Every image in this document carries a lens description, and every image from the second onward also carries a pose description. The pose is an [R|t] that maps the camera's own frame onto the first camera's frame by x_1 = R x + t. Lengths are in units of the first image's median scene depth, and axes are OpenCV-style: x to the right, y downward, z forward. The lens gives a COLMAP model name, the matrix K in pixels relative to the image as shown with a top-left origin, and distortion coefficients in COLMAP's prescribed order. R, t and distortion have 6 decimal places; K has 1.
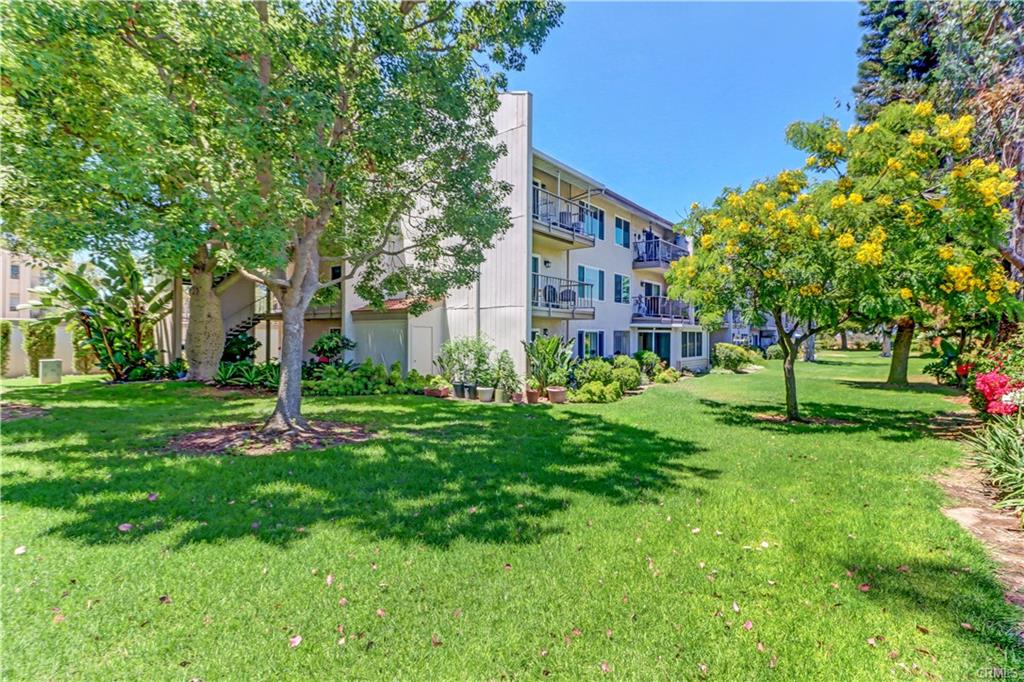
lens RADIAL K [[472.1, 0, 515.0], [0, 472.1, 342.2], [0, 0, 1]] dist [0.021031, -0.012863]
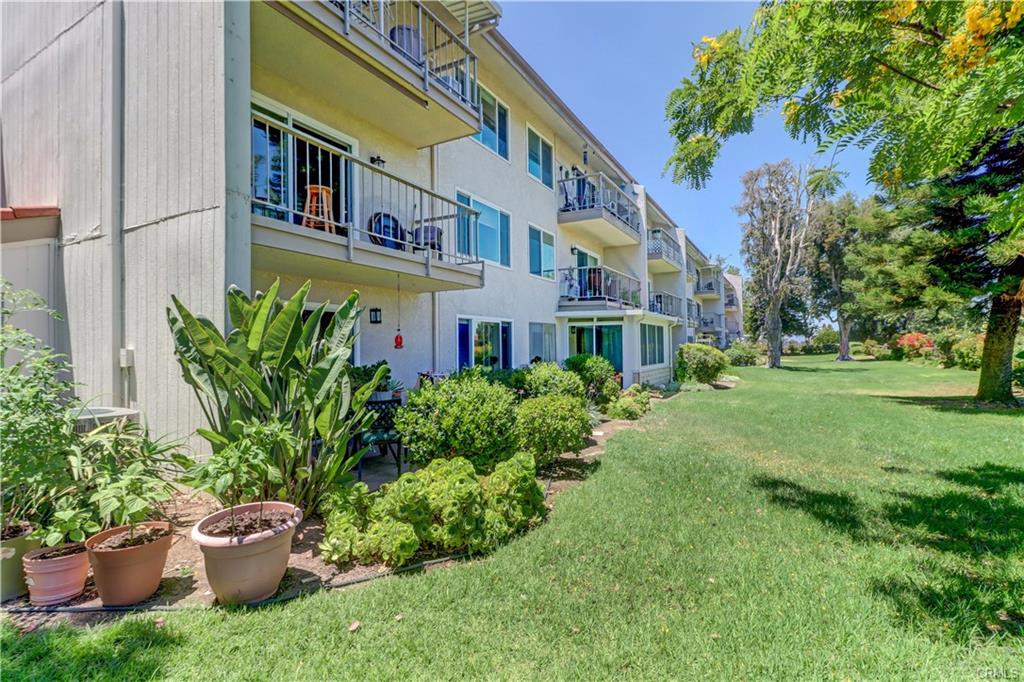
lens RADIAL K [[472.1, 0, 512.1], [0, 472.1, 340.3], [0, 0, 1]] dist [0.021031, -0.012863]
pose [[0.987983, -0.014091, 0.153922, 0.096630], [0.018832, 0.999391, -0.029390, 0.013973], [-0.153414, 0.031936, 0.987646, 0.421819]]
